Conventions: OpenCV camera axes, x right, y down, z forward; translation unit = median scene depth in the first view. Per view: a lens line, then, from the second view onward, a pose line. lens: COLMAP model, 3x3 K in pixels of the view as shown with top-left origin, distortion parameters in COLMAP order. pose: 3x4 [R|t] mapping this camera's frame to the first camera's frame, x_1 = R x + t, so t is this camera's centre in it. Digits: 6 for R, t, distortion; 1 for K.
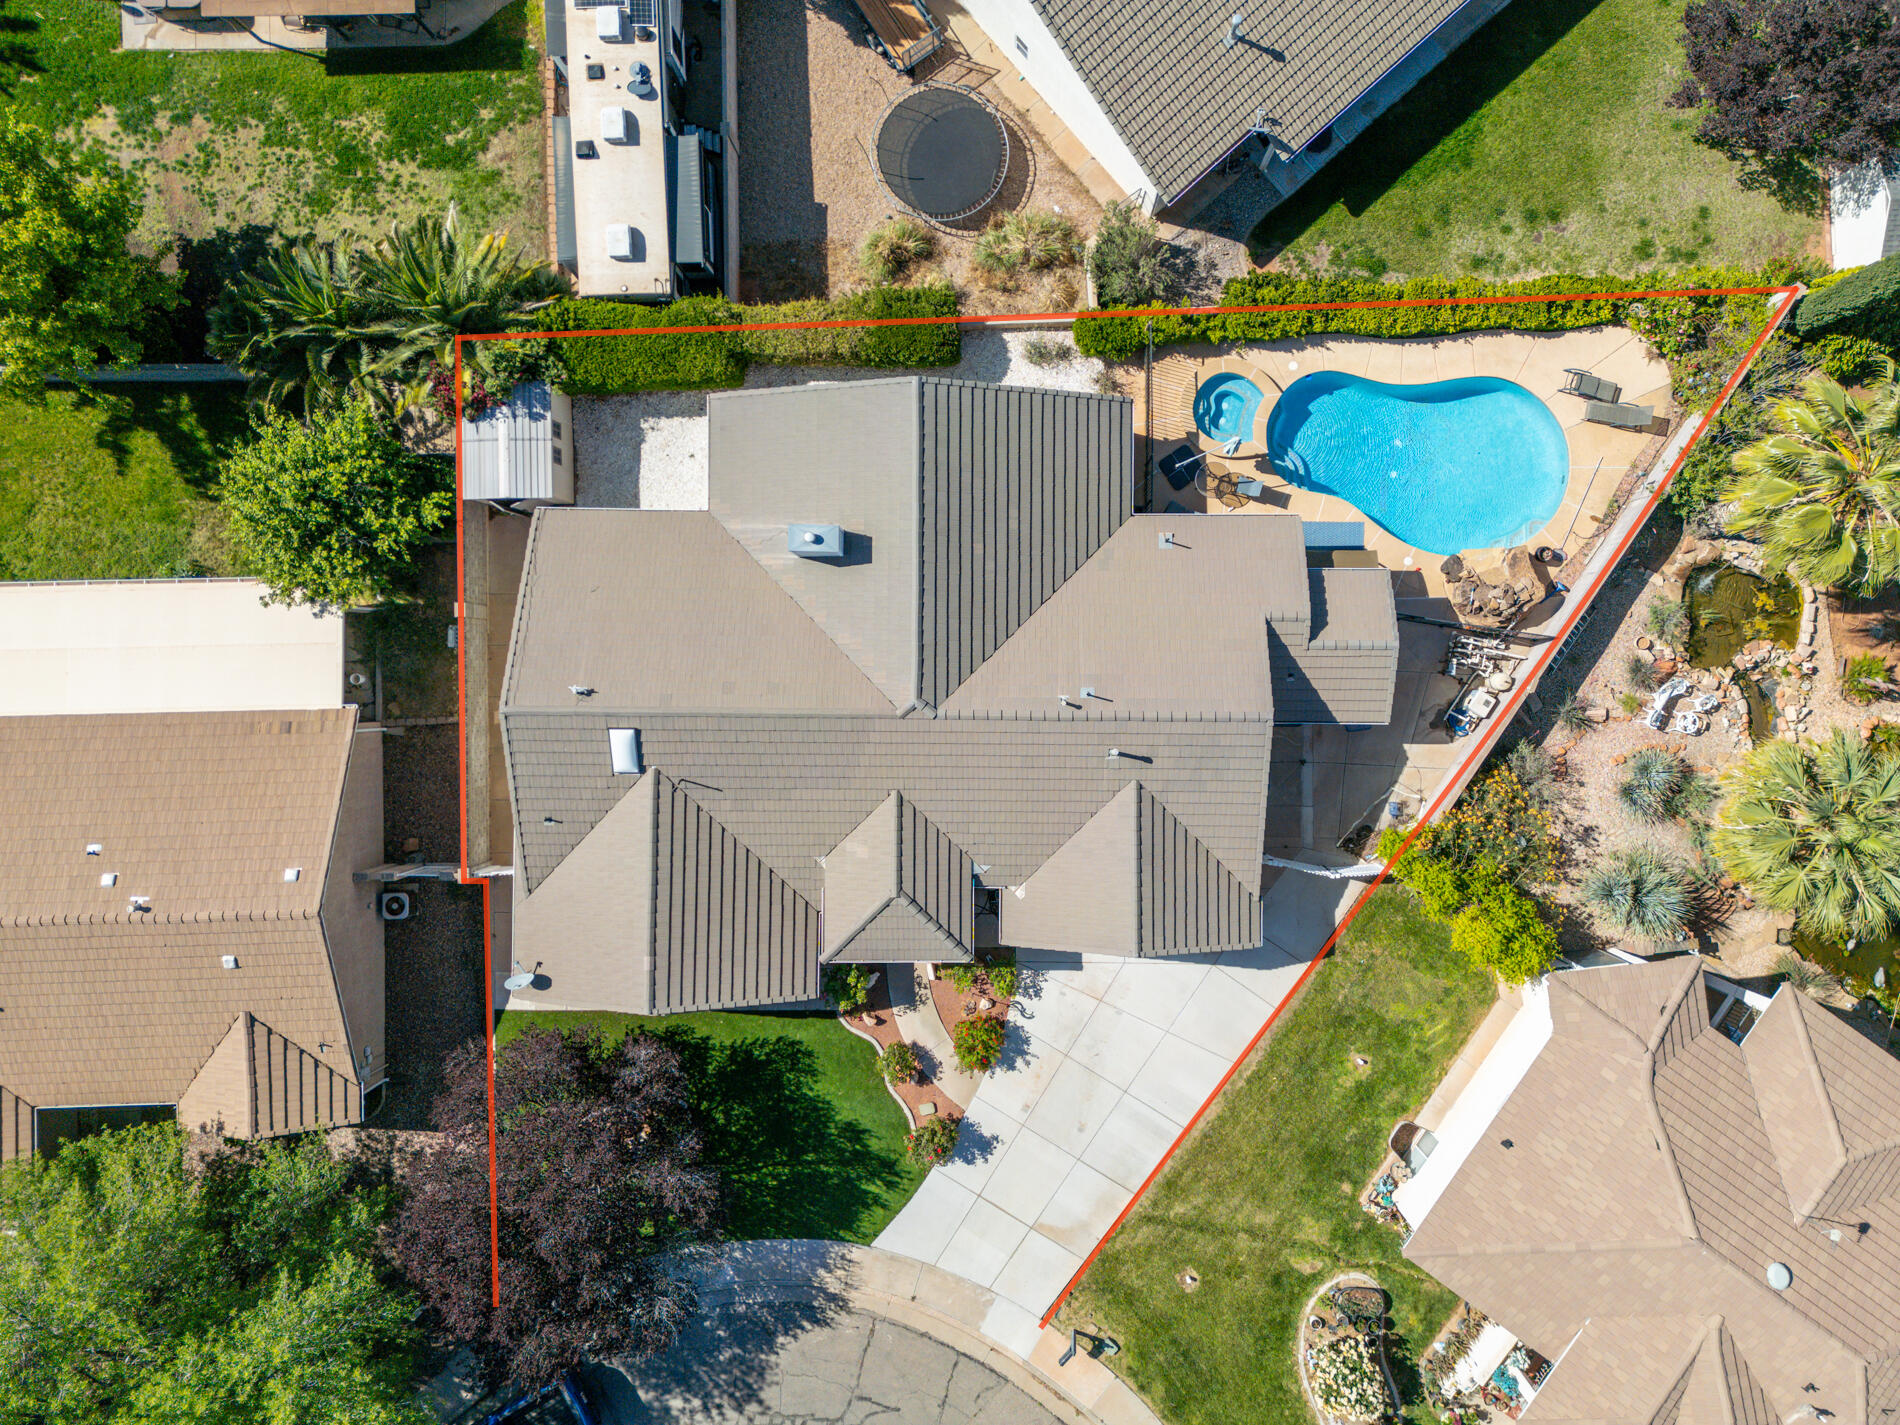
lens RADIAL K [[1339.9, 0, 1005.3], [0, 1339.9, 653.8], [0, 0, 1]] dist [0.060386, -0.046019]
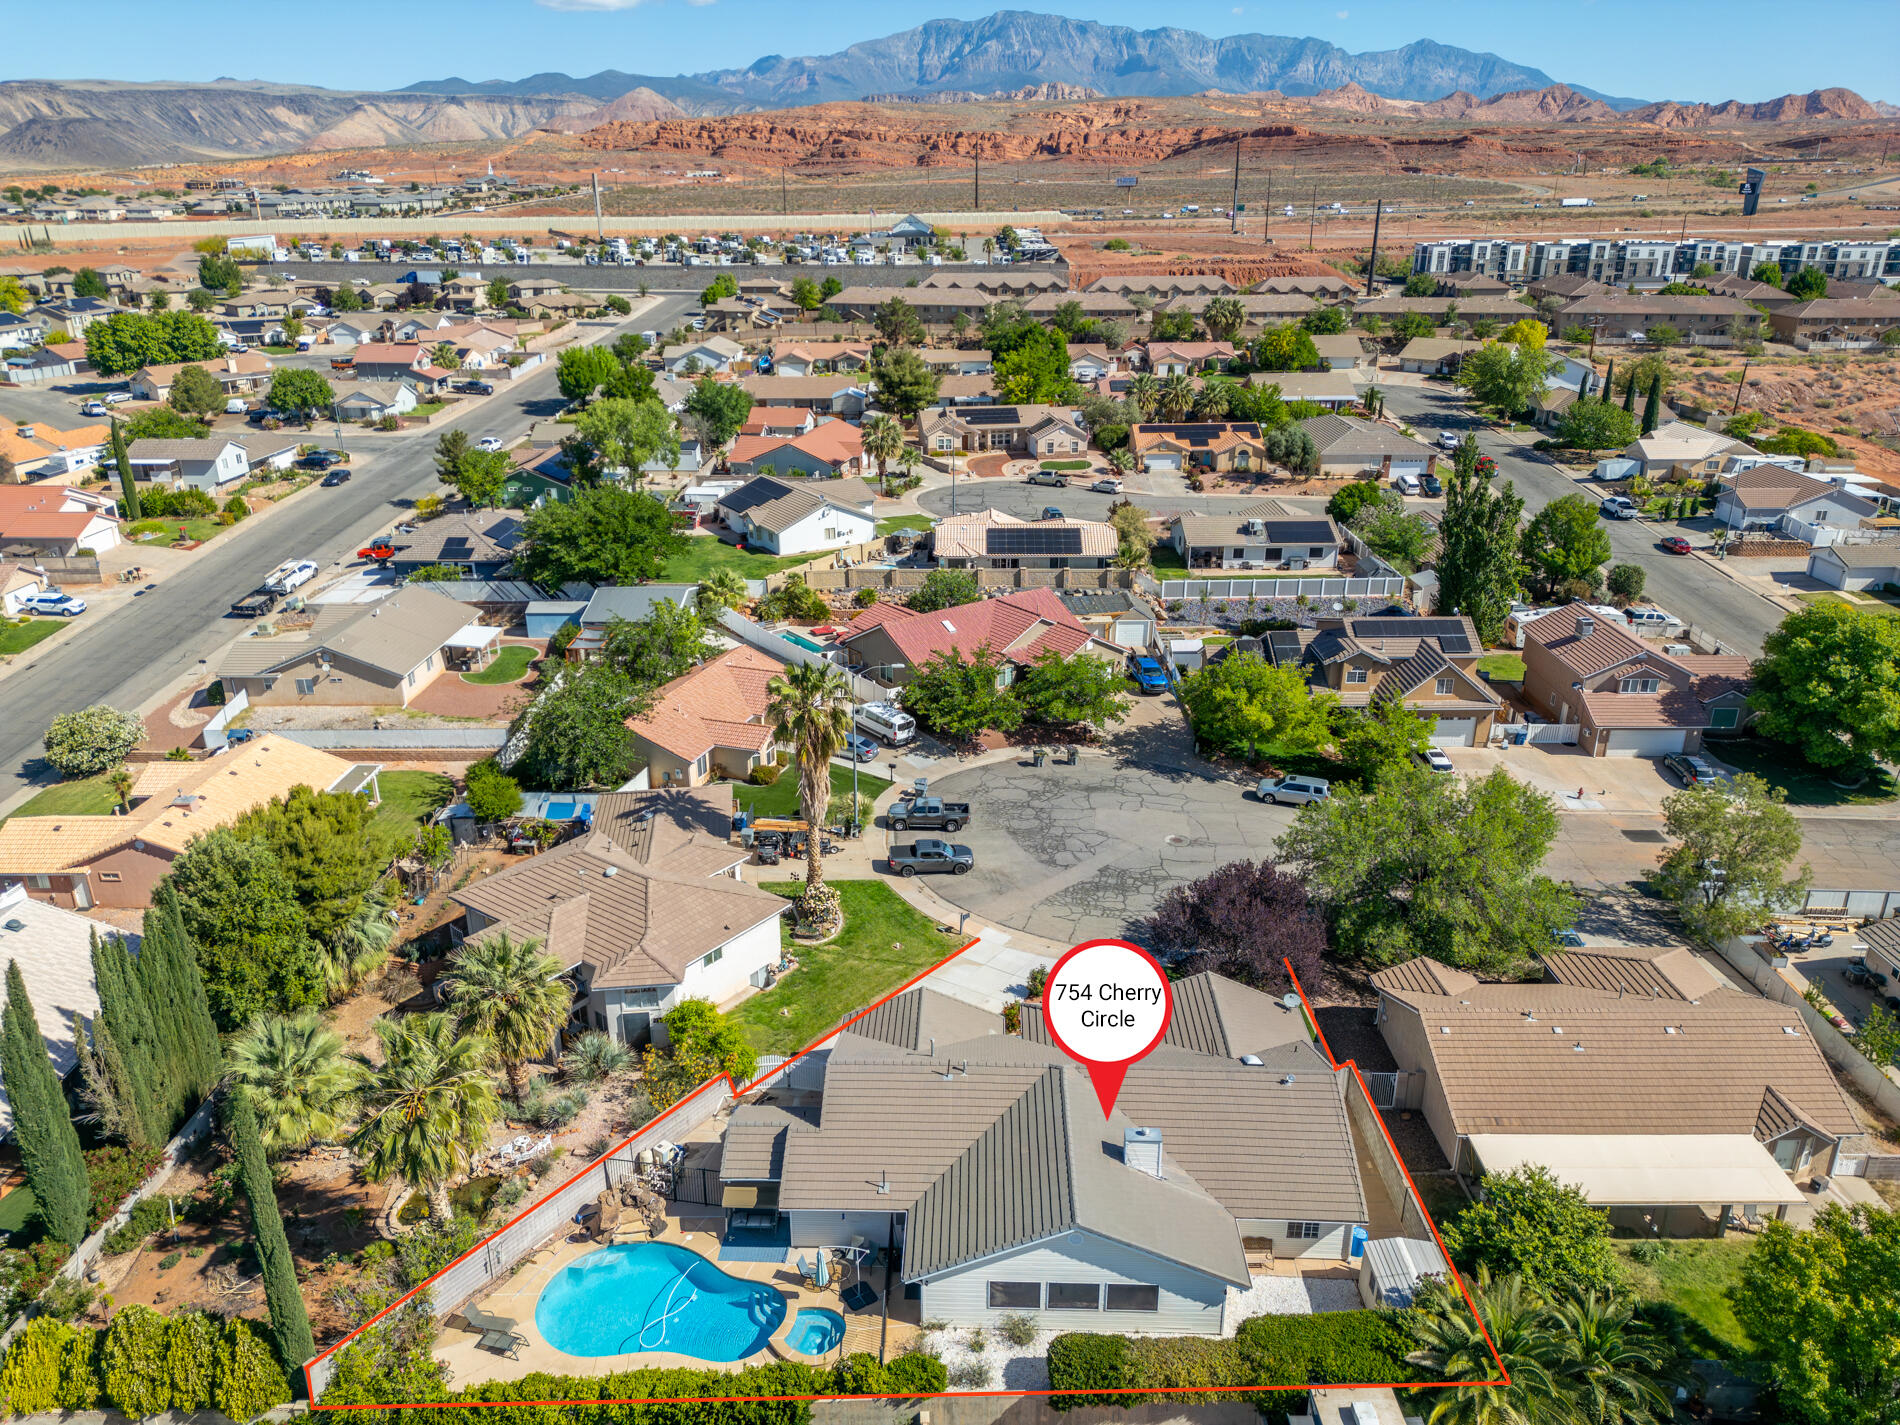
lens RADIAL K [[1318.8, 0, 950.3], [0, 1318.8, 720.8], [0, 0, 1]] dist [0.080324, -0.076839]
pose [[-0.999722, -0.018156, 0.015063, 0.040968], [0.020399, -0.344618, 0.938521, -1.097526], [-0.011849, 0.938567, 0.344892, 0.100227]]
